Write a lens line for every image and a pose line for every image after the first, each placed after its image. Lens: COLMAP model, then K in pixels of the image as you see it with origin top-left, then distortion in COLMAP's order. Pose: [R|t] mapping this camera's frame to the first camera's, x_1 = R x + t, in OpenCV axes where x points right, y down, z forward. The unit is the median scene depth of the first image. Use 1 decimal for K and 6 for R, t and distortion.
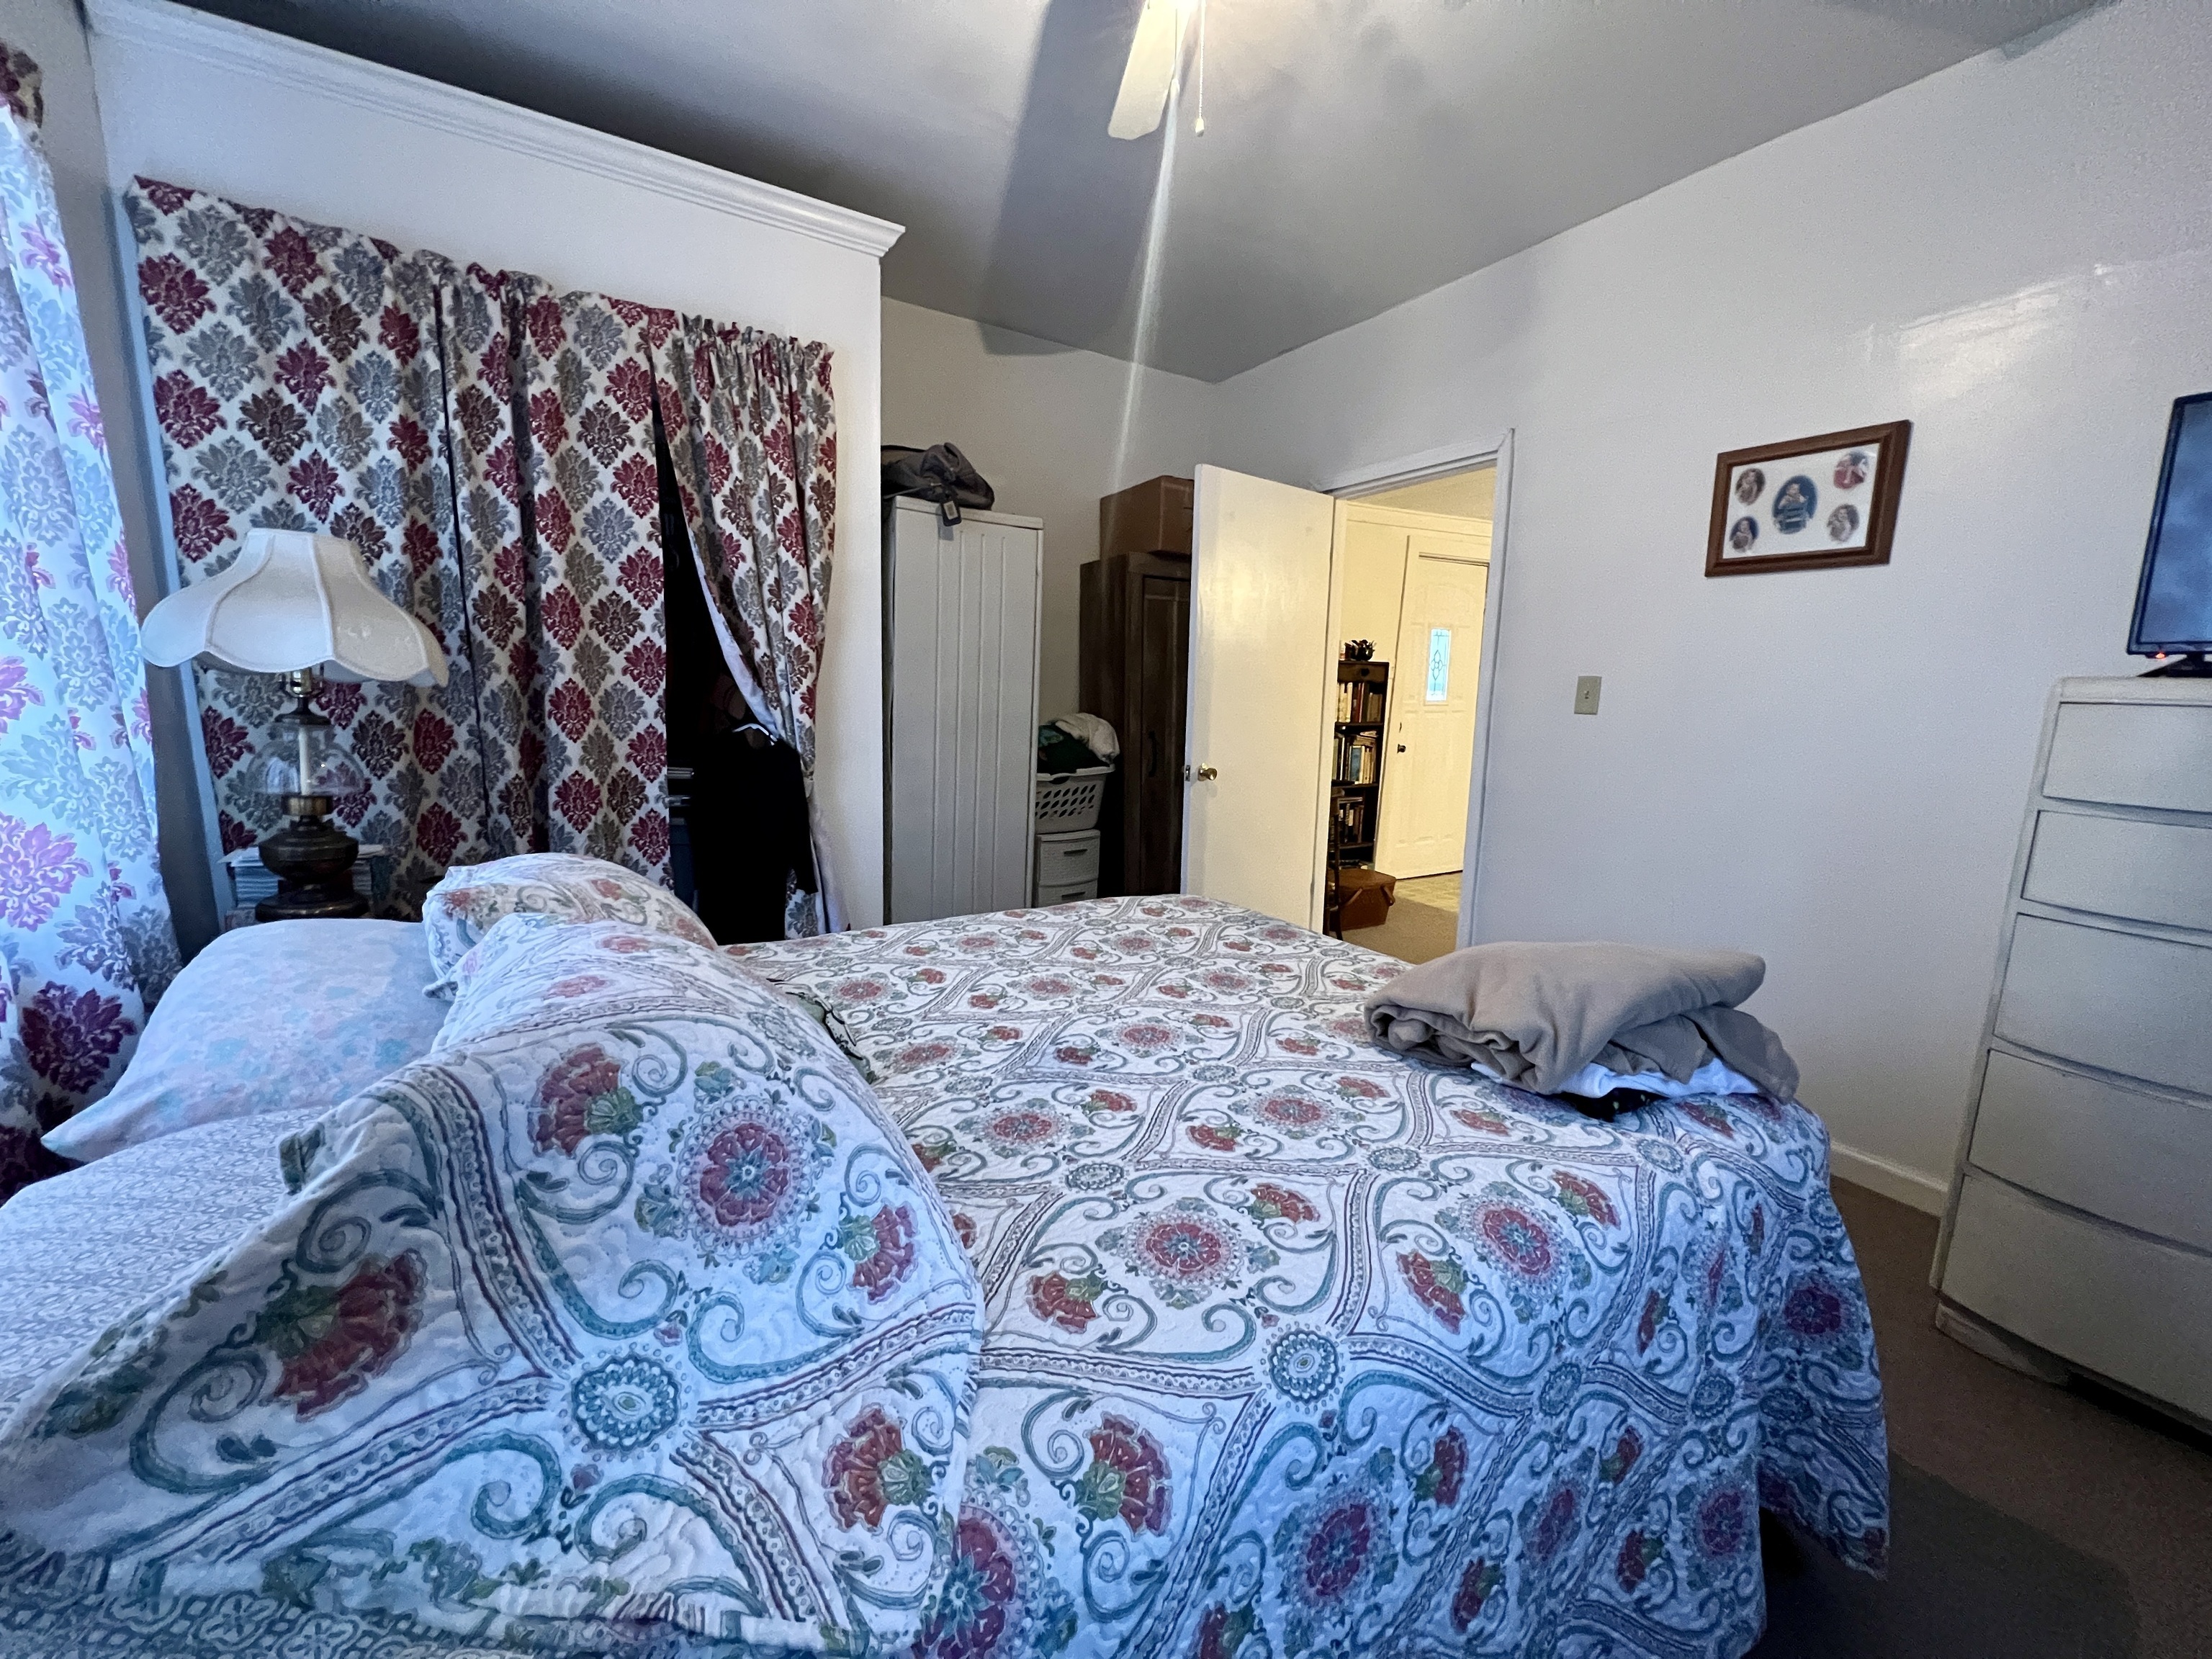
lens RADIAL K [[904.3, 0, 1106.0], [0, 904.3, 829.5], [0, 0, 1]] dist [-0.001728, -0.000436]
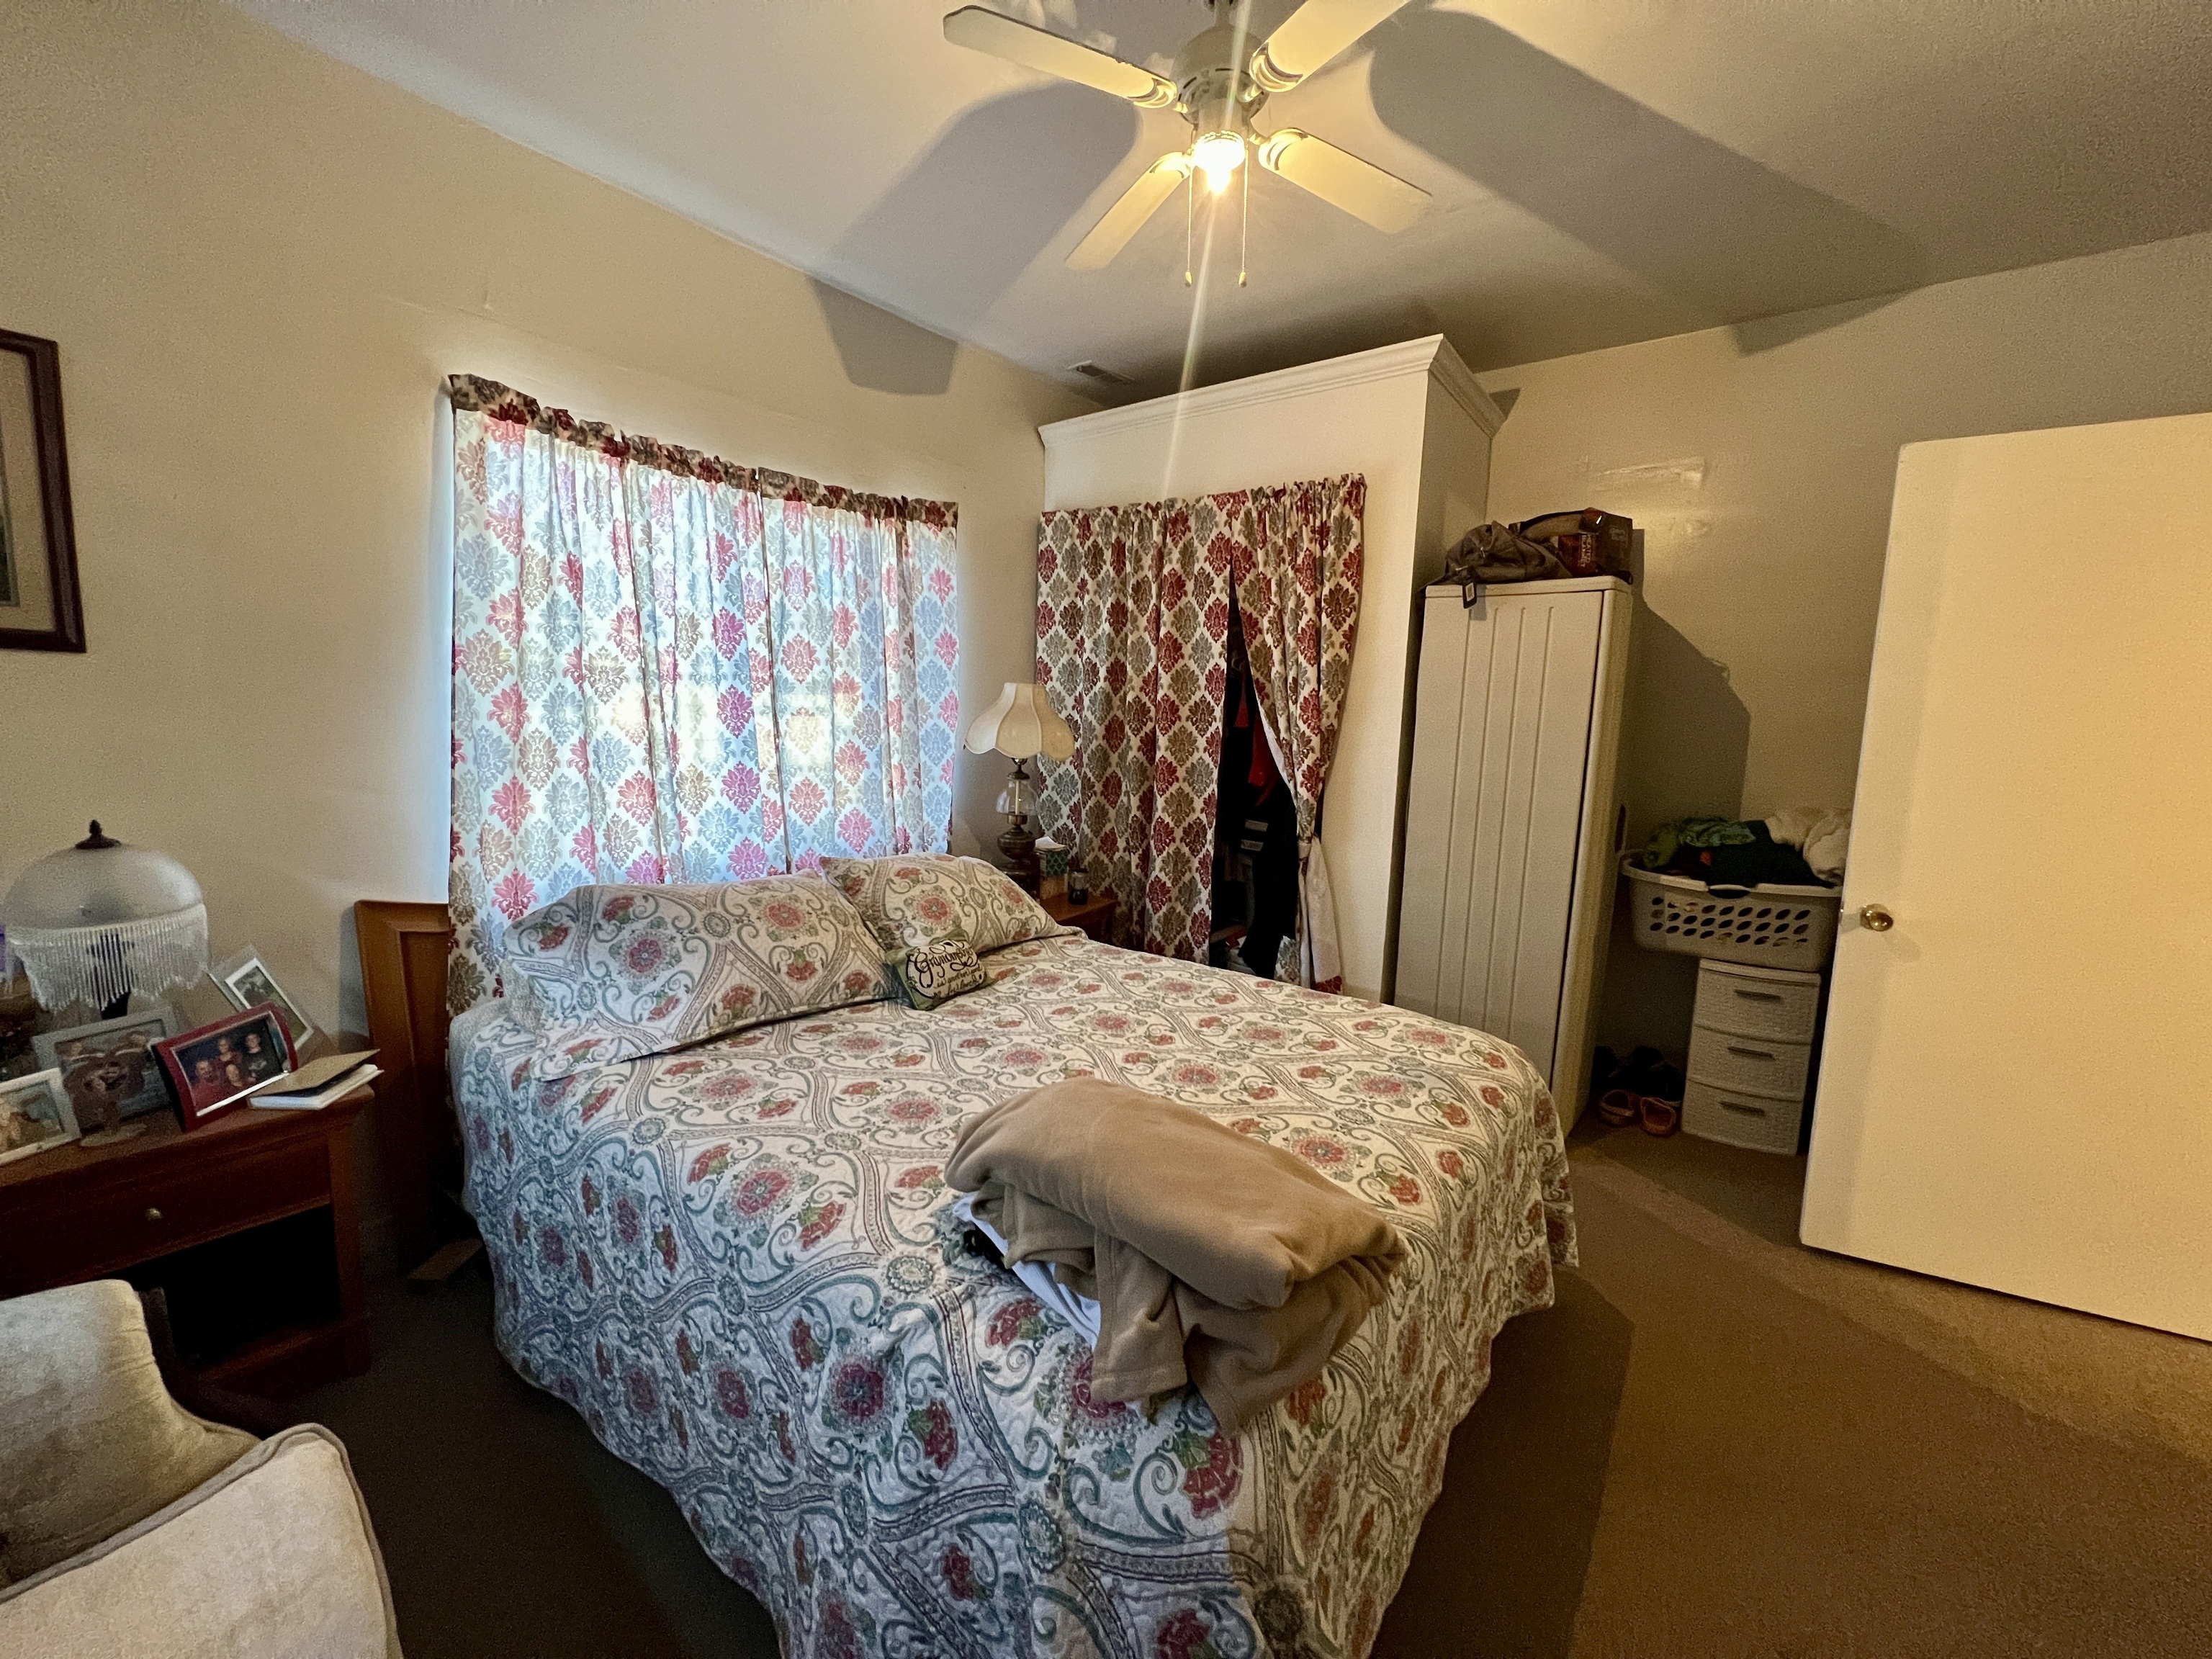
lens RADIAL K [[936.4, 0, 1106.1], [0, 936.4, 823.5], [0, 0, 1]] dist [-0.000533, -0.000136]
pose [[0.315795, 0.103319, -0.943185, 0.846659], [-0.153827, 0.986478, 0.056557, -0.126193], [0.936275, 0.127227, 0.327418, 0.407968]]
